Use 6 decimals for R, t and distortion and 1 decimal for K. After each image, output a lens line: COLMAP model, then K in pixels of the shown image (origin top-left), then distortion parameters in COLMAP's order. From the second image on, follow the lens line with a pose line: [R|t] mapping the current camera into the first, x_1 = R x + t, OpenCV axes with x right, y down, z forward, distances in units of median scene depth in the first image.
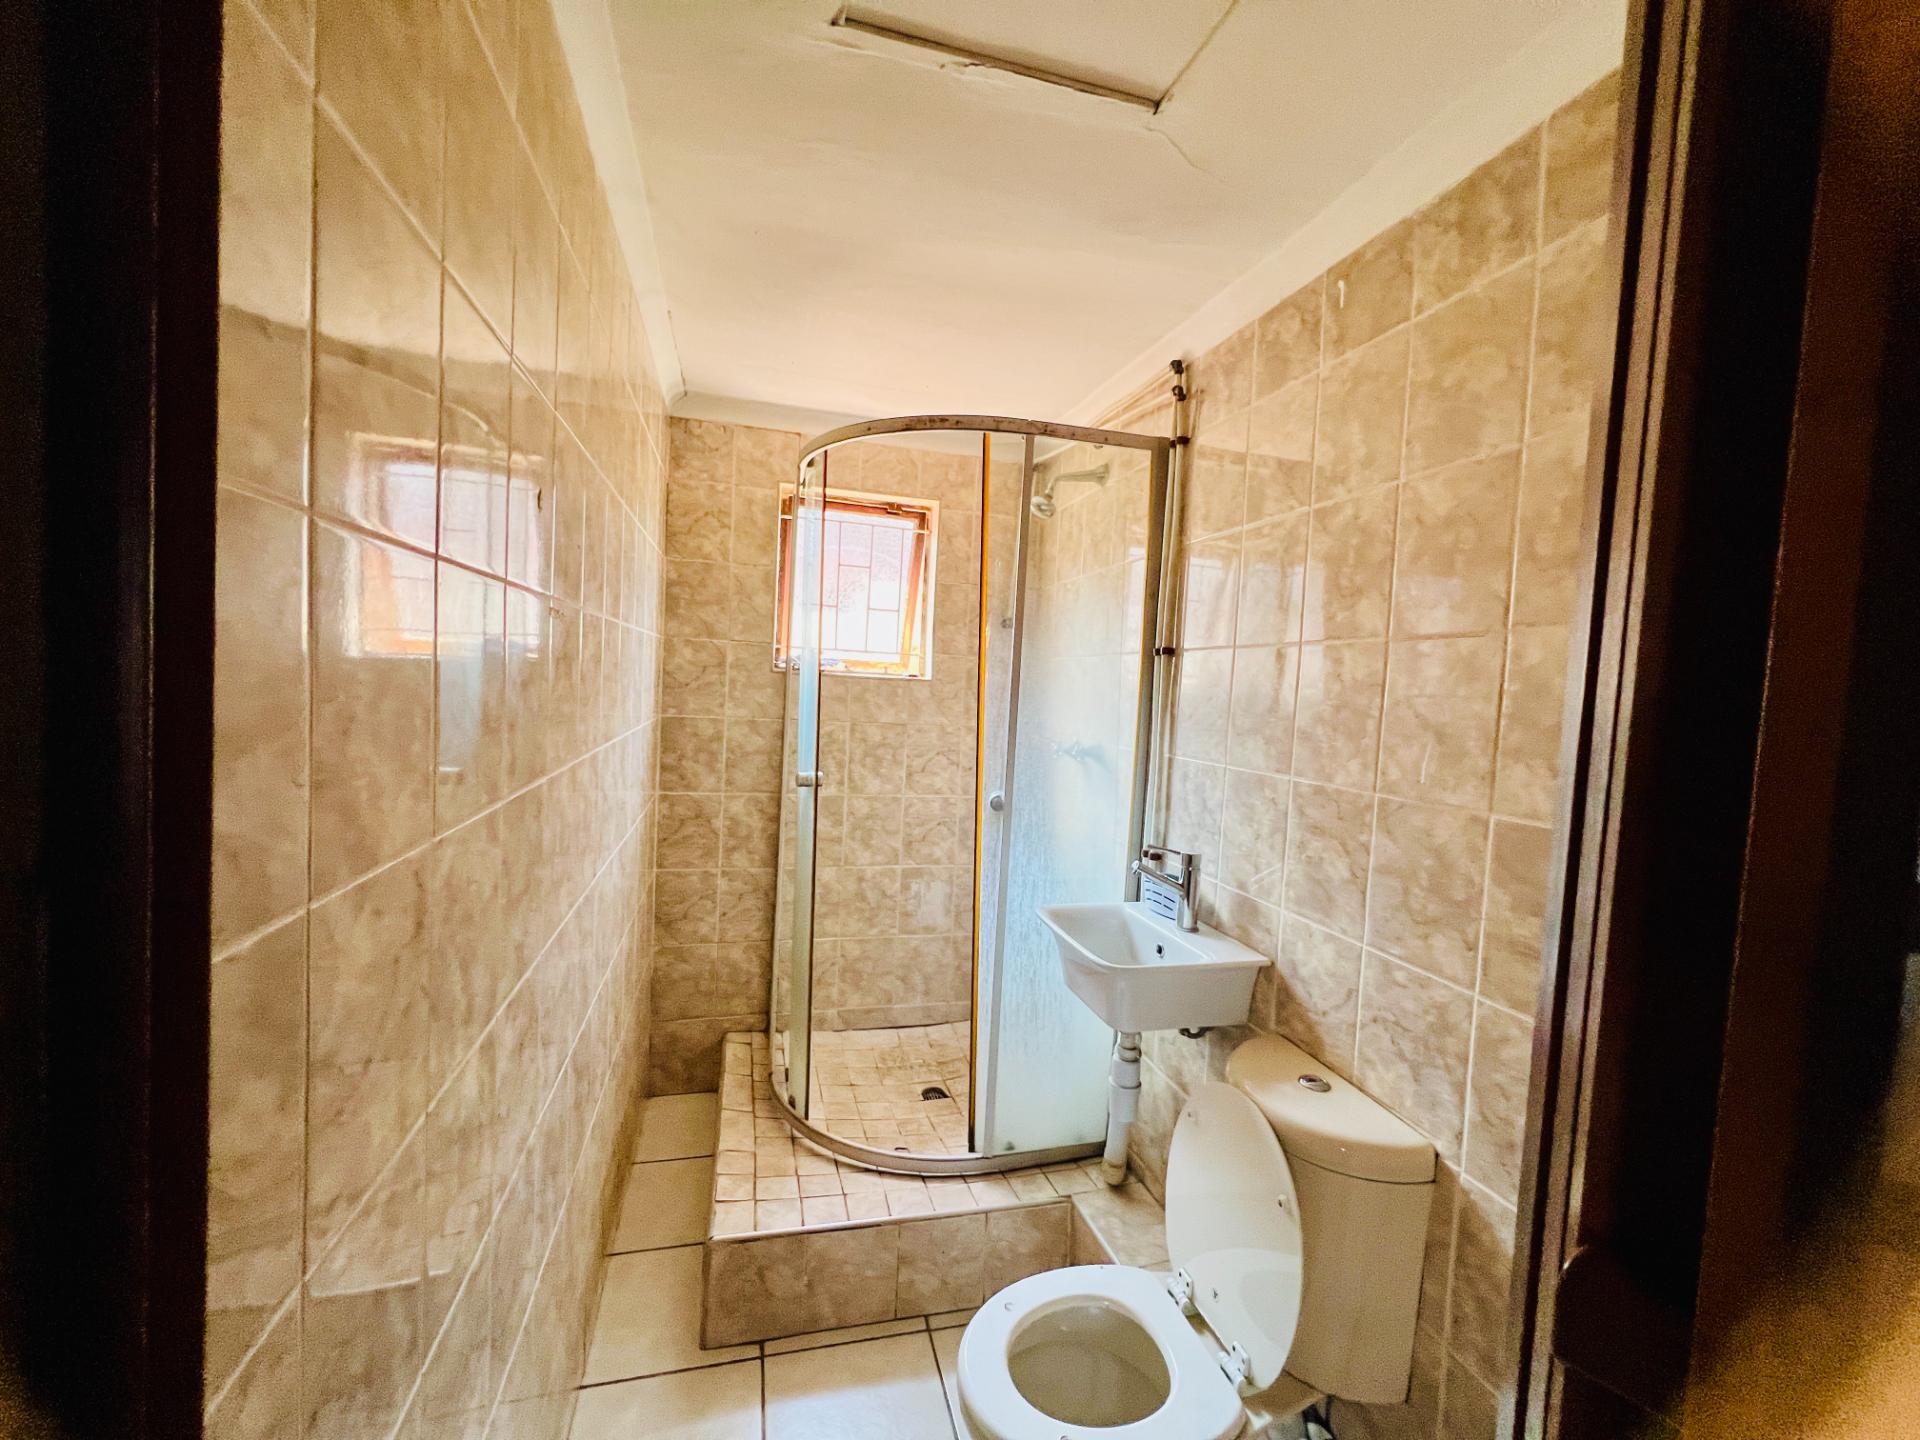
lens RADIAL K [[767.9, 0, 961.9], [0, 767.9, 716.5], [0, 0, 1]] dist [-0.003589, 0.001106]
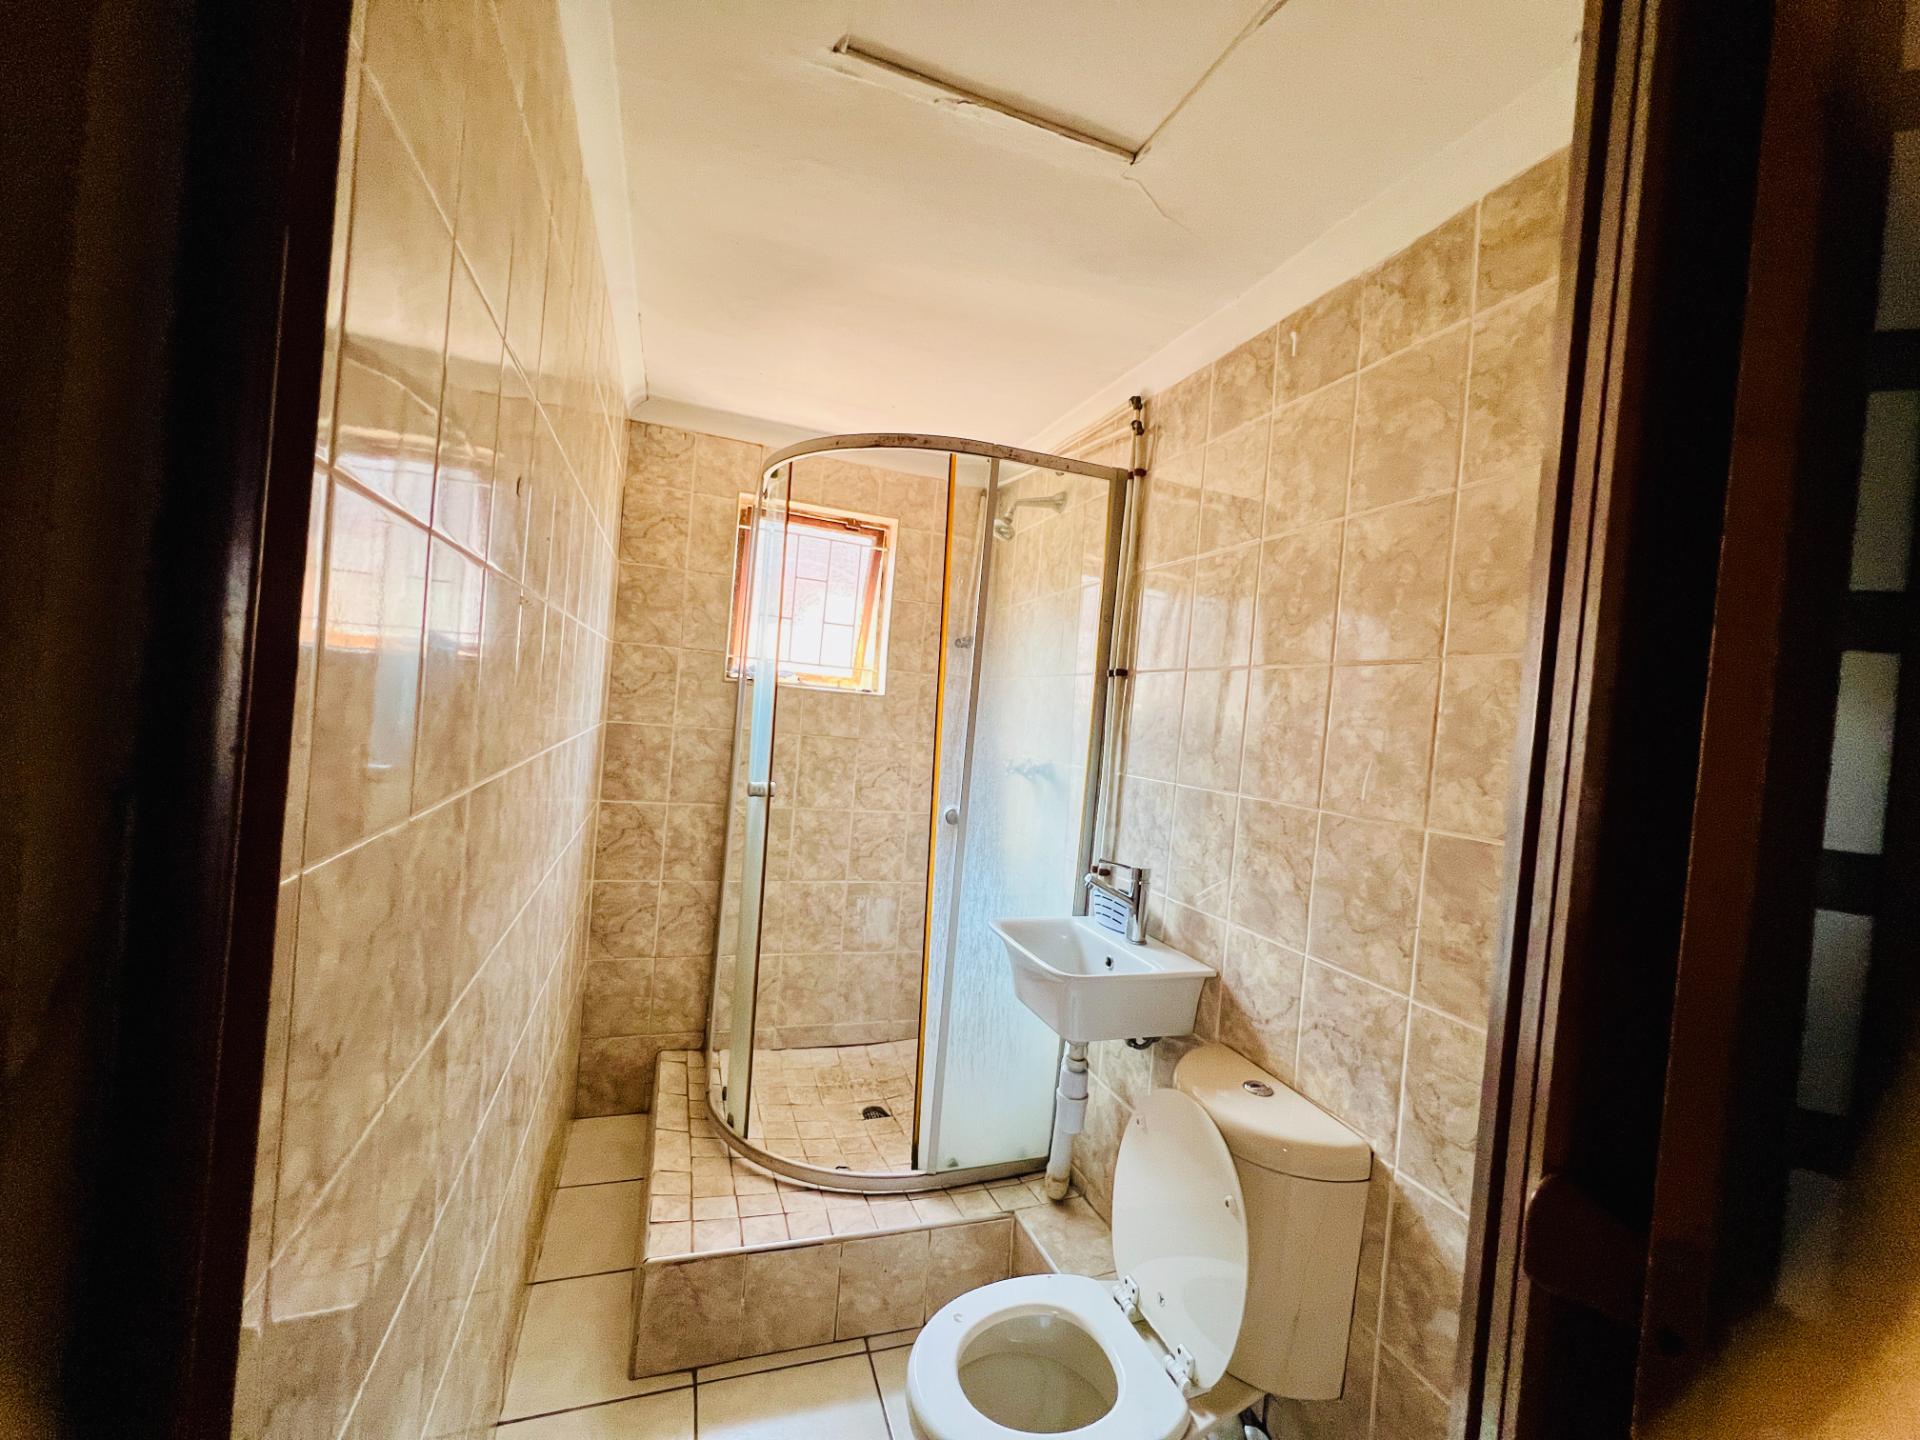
lens RADIAL K [[767.9, 0, 961.2], [0, 767.9, 716.9], [0, 0, 1]] dist [-0.003589, 0.001106]
pose [[0.996152, 0.033551, 0.080960, -0.031893], [-0.030909, 0.998955, -0.033674, 0.017714], [-0.082005, 0.031042, 0.996148, -0.013113]]
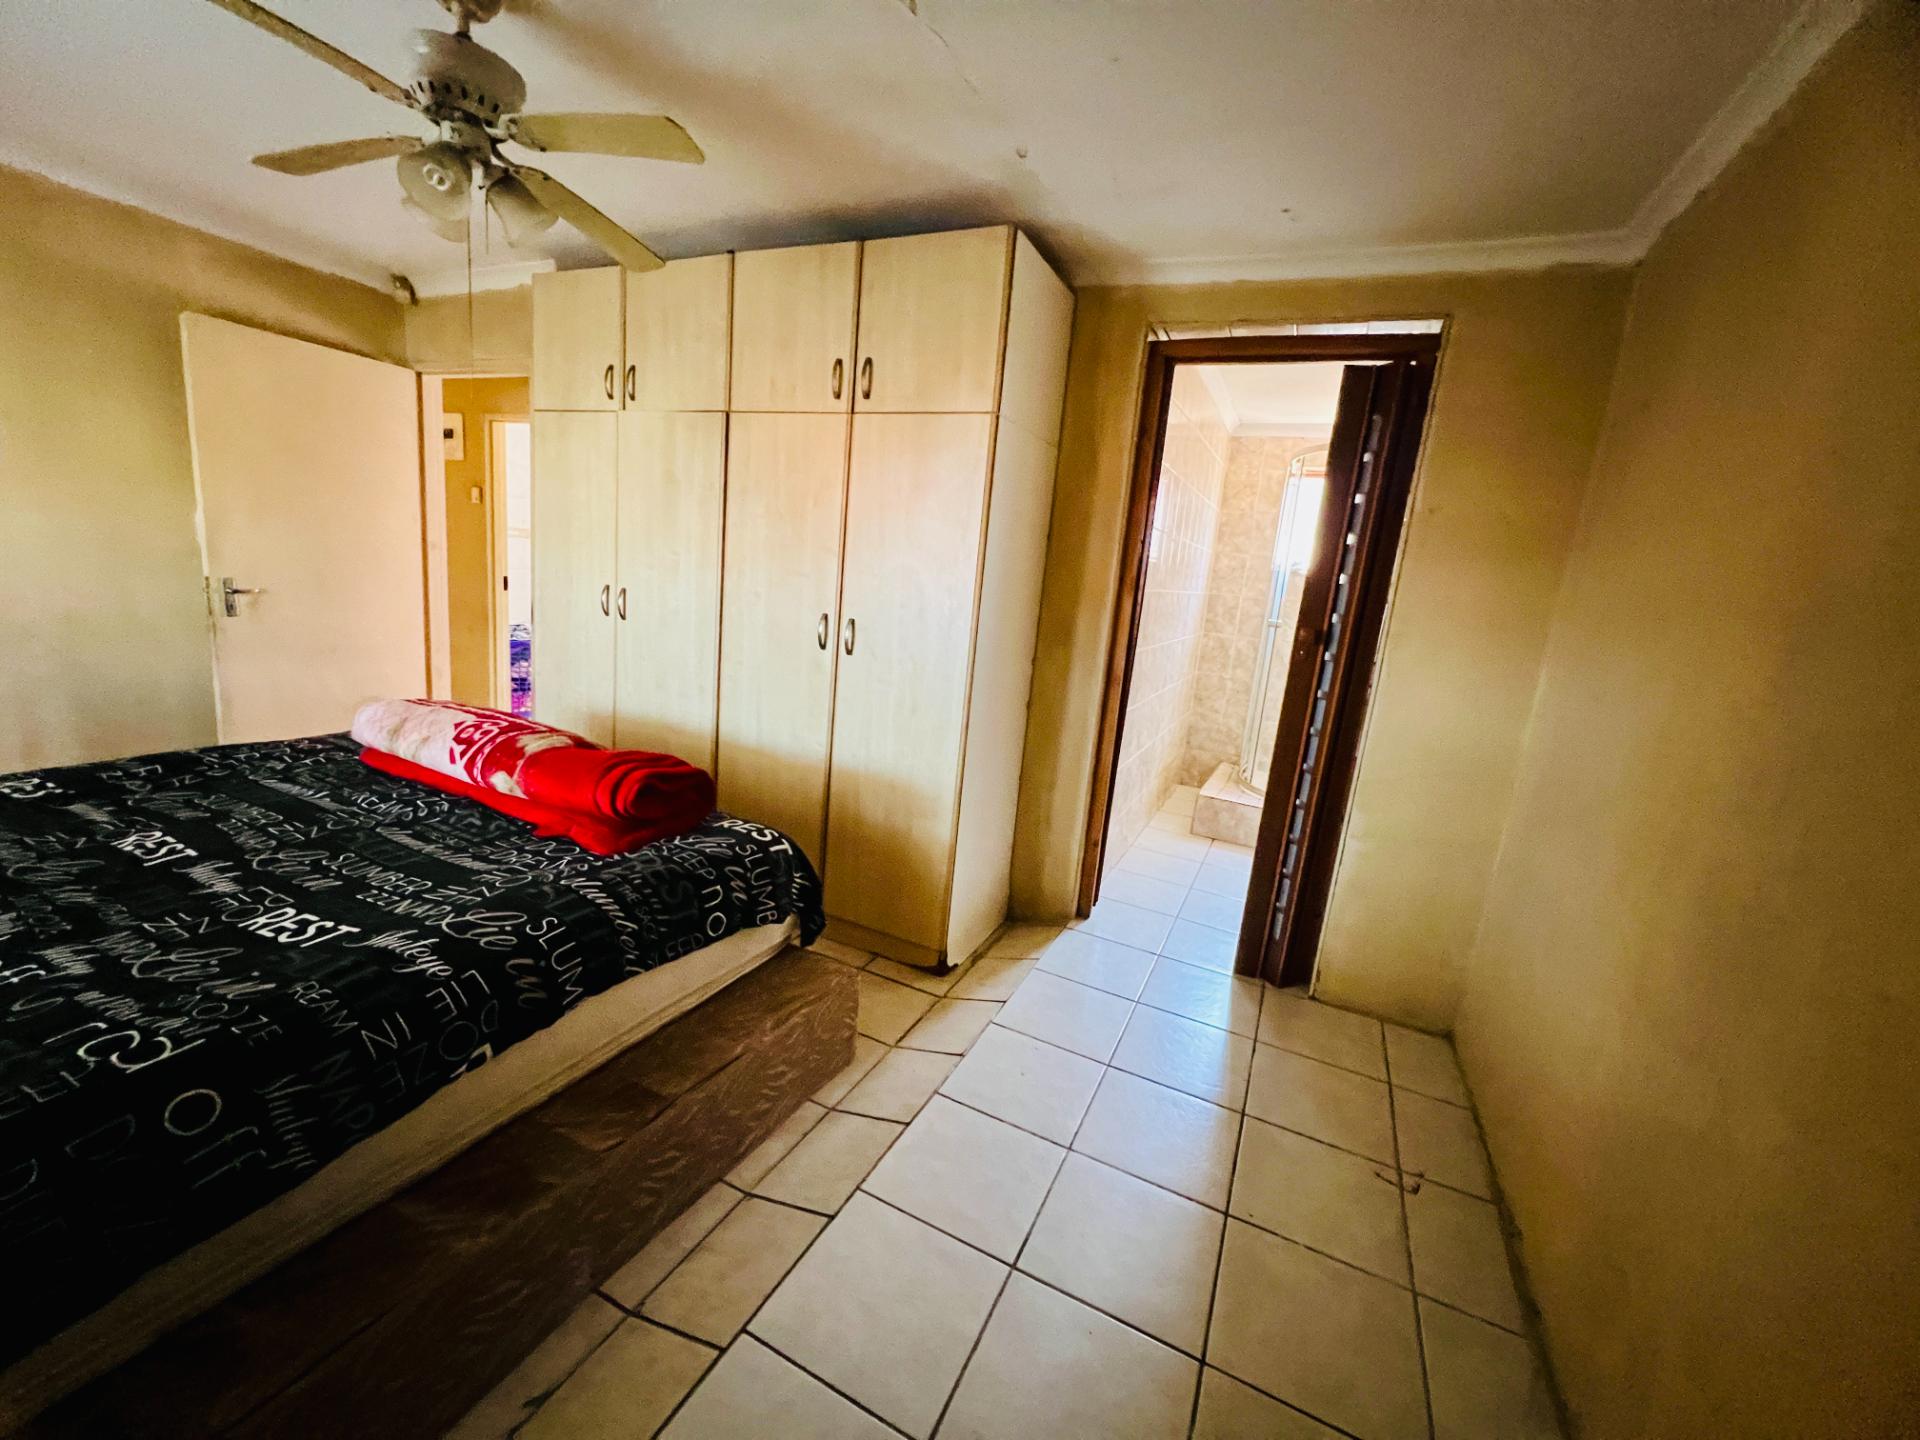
lens RADIAL K [[767.9, 0, 964.4], [0, 767.9, 712.6], [0, 0, 1]] dist [-0.003589, 0.001106]
pose [[0.760245, 0.137836, -0.634845, 0.627422], [-0.084940, 0.989933, 0.113214, 0.197053], [0.644059, -0.032147, 0.764300, -1.359335]]
